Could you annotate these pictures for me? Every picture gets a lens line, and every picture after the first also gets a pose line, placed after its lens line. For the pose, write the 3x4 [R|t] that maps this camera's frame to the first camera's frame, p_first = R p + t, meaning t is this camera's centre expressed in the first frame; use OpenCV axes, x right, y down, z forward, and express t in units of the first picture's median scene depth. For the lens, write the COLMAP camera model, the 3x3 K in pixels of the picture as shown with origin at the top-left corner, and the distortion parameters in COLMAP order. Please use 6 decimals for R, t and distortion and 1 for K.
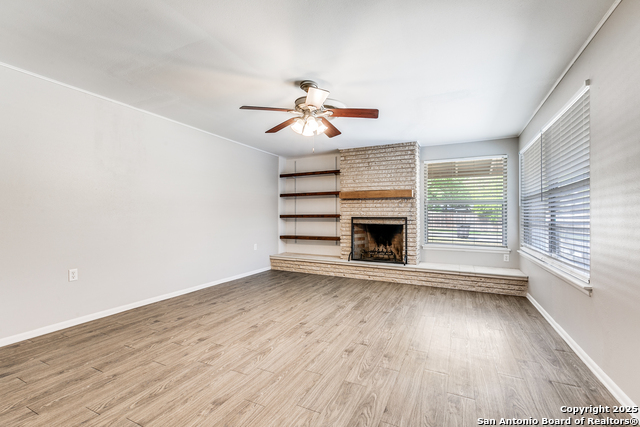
lens RADIAL K [[284.5, 0, 317.8], [0, 284.5, 215.5], [0, 0, 1]] dist [-0.000441, -0.000155]
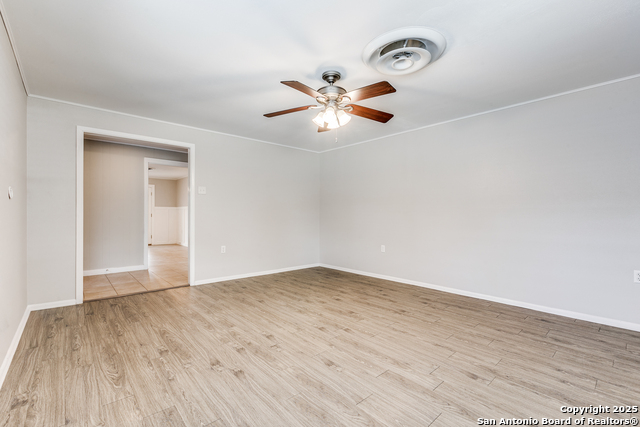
lens RADIAL K [[284.5, 0, 317.8], [0, 284.5, 215.5], [0, 0, 1]] dist [-0.000441, -0.000155]
pose [[-0.381257, -0.000282, -0.924469, 0.637423], [-0.000797, 1.000000, 0.000024, 0.008317], [0.924469, 0.000746, -0.381257, 0.966834]]
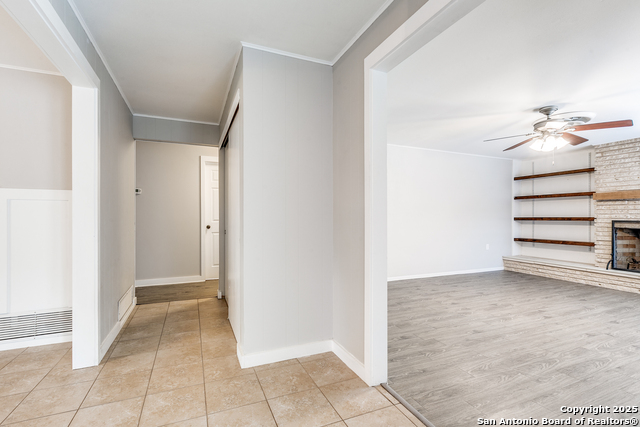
lens RADIAL K [[293.9, 0, 313.8], [0, 293.9, 216.1], [0, 0, 1]] dist [-0.000657, -0.000581]
pose [[0.753632, 0.001645, -0.657294, 0.027432], [-0.001752, 0.999998, 0.000495, -0.009787], [0.657294, 0.000779, 0.753634, -0.412361]]
